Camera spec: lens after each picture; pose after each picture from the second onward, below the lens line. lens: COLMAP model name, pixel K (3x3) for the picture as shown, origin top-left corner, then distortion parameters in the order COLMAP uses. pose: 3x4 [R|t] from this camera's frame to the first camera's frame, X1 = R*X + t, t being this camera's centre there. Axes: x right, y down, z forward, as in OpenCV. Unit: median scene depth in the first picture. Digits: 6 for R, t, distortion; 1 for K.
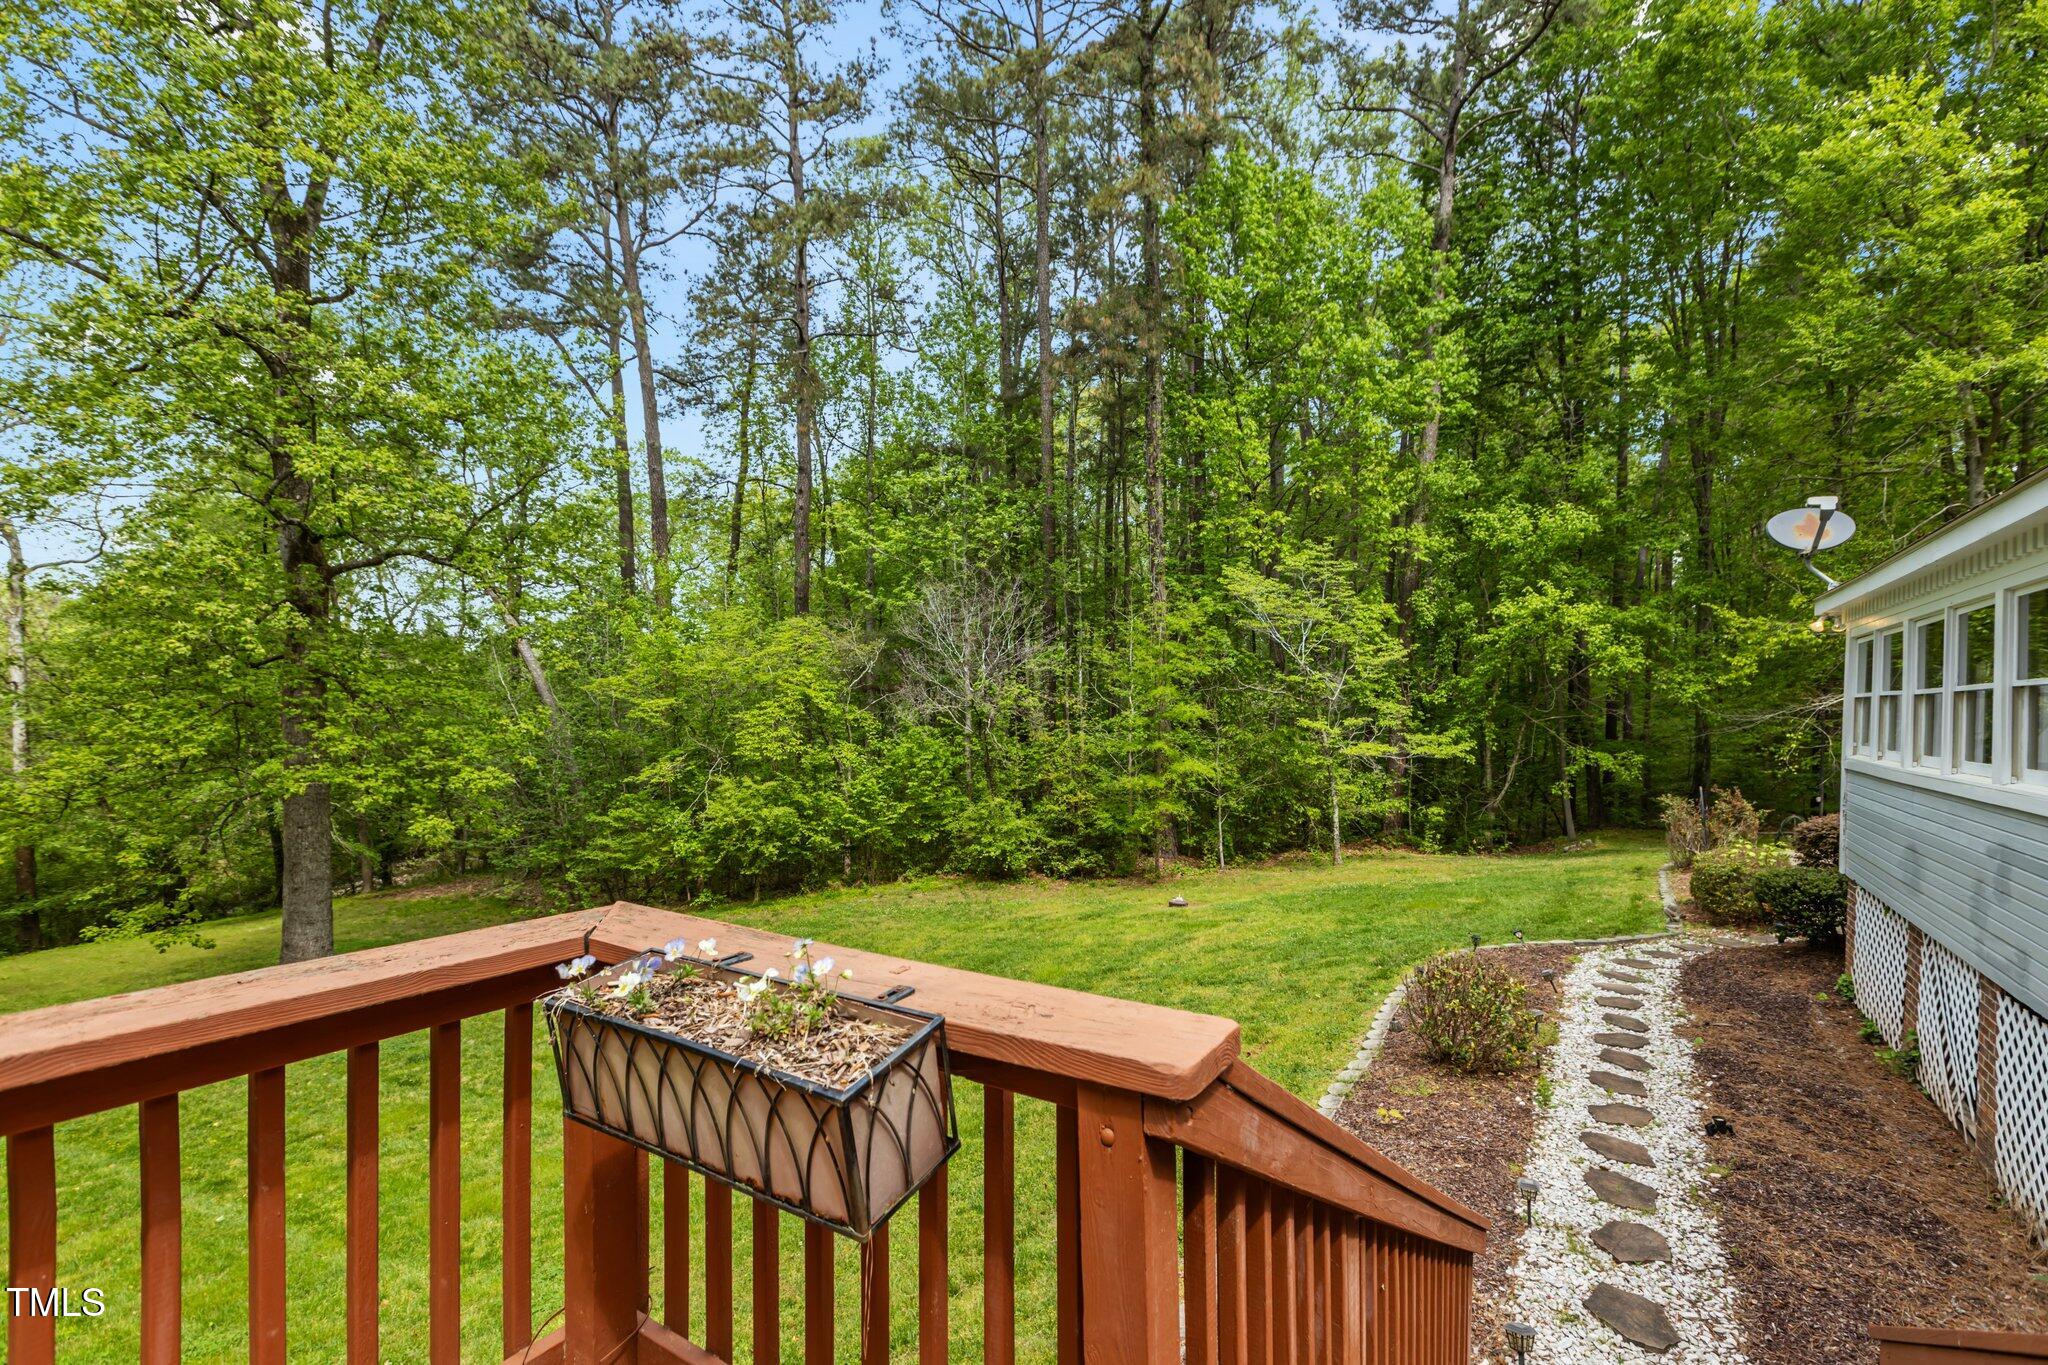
lens RADIAL K [[900.4, 0, 1017.0], [0, 900.4, 704.6], [0, 0, 1]] dist [0.002277, -0.000635]
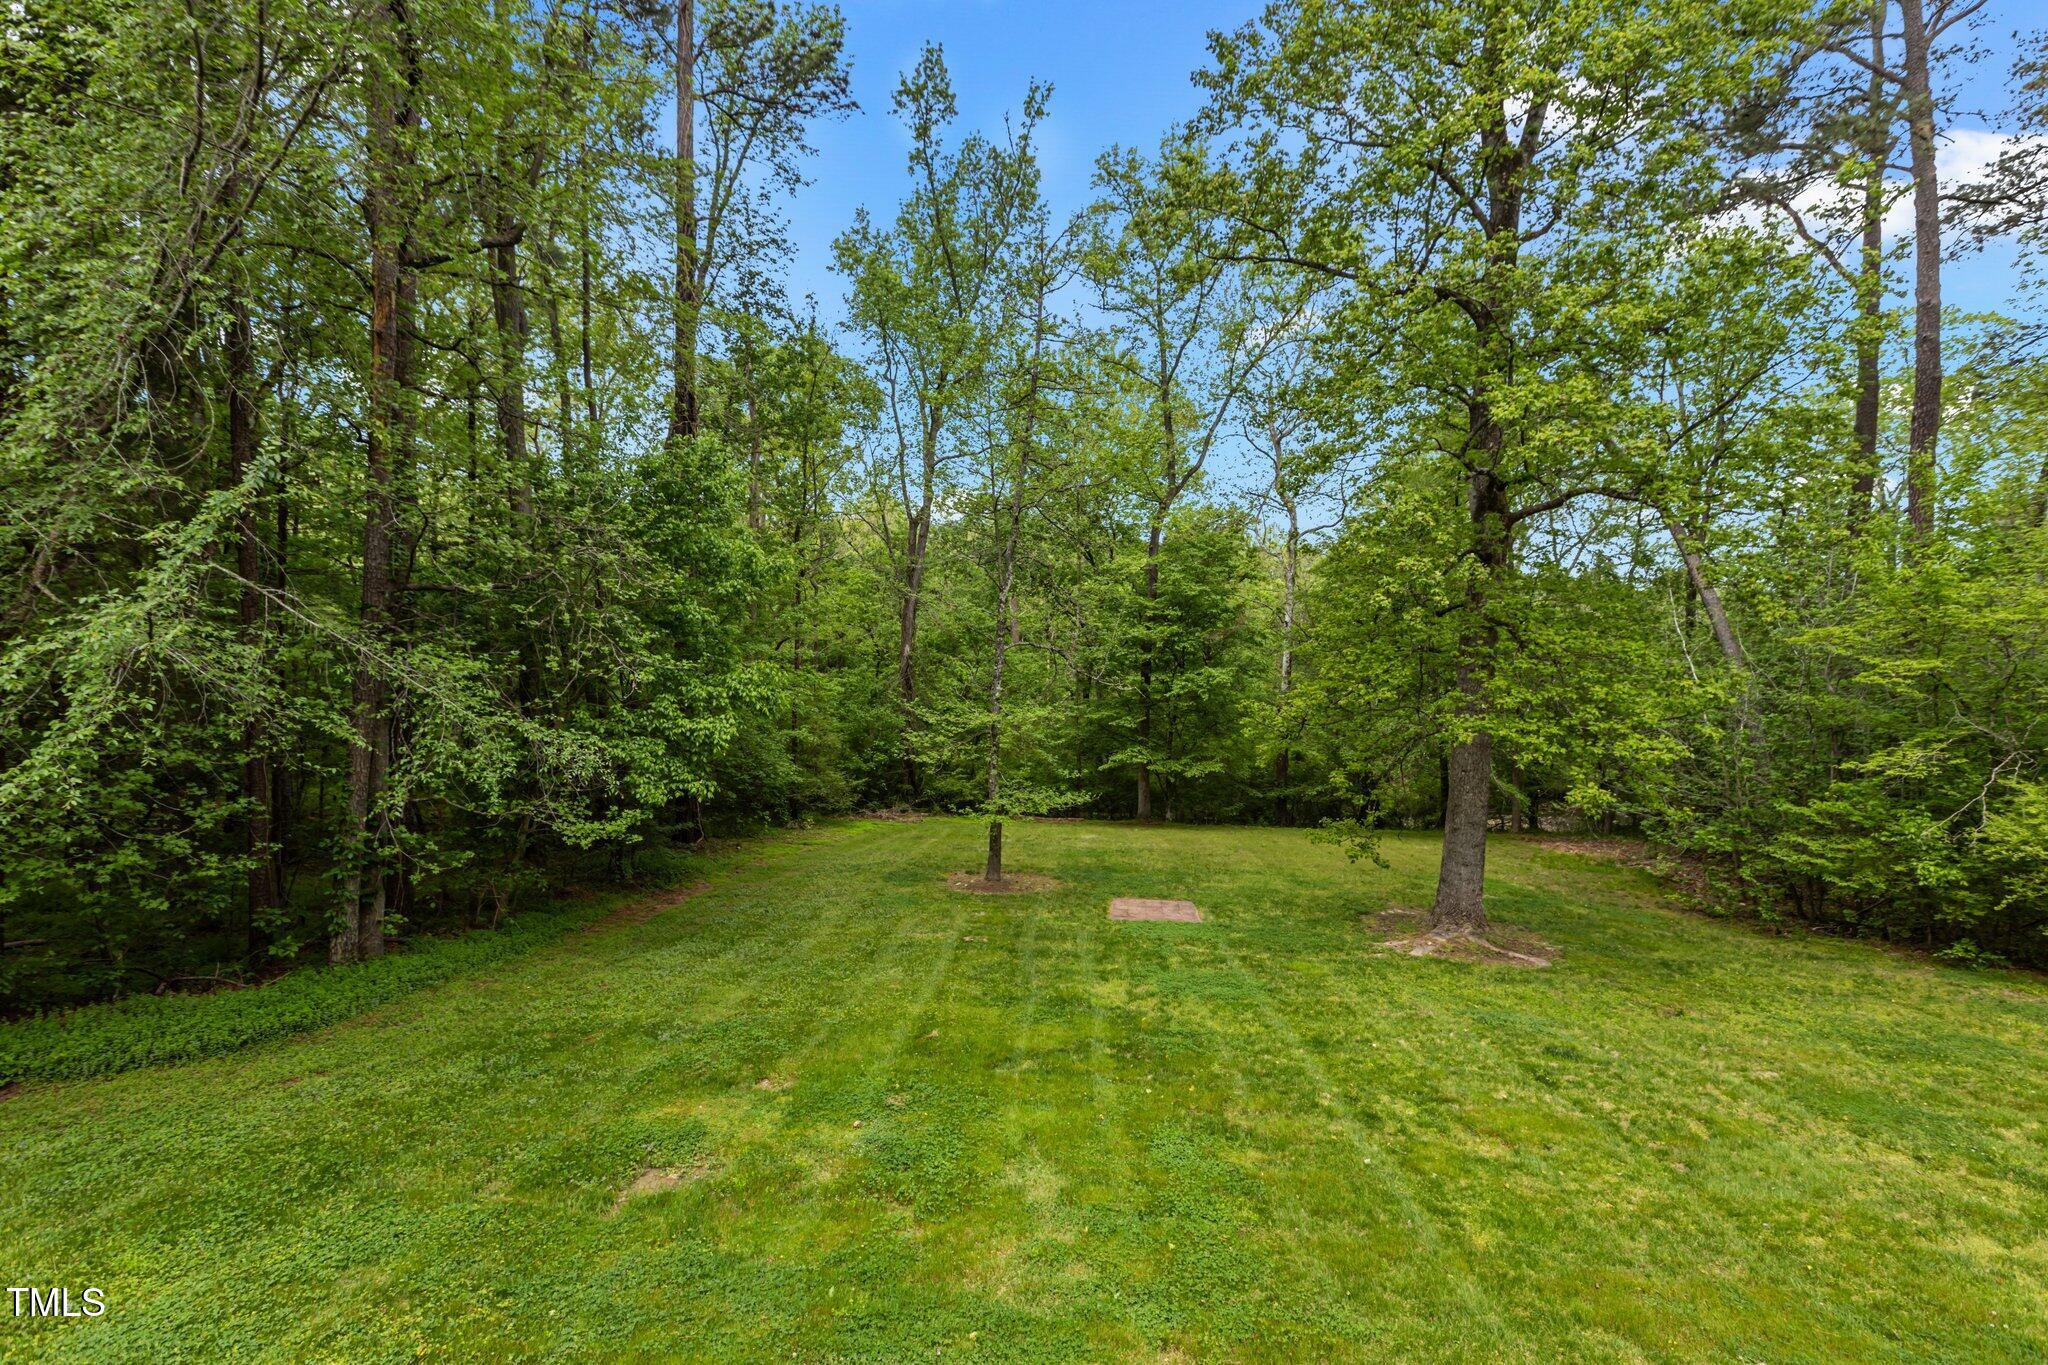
lens RADIAL K [[900.4, 0, 1014.2], [0, 900.4, 687.9], [0, 0, 1]] dist [0.002277, -0.000635]
pose [[0.416446, 0.089733, -0.904722, -0.072841], [-0.043391, 0.995945, 0.078808, -0.015489], [0.908125, 0.006437, 0.418651, 0.085326]]
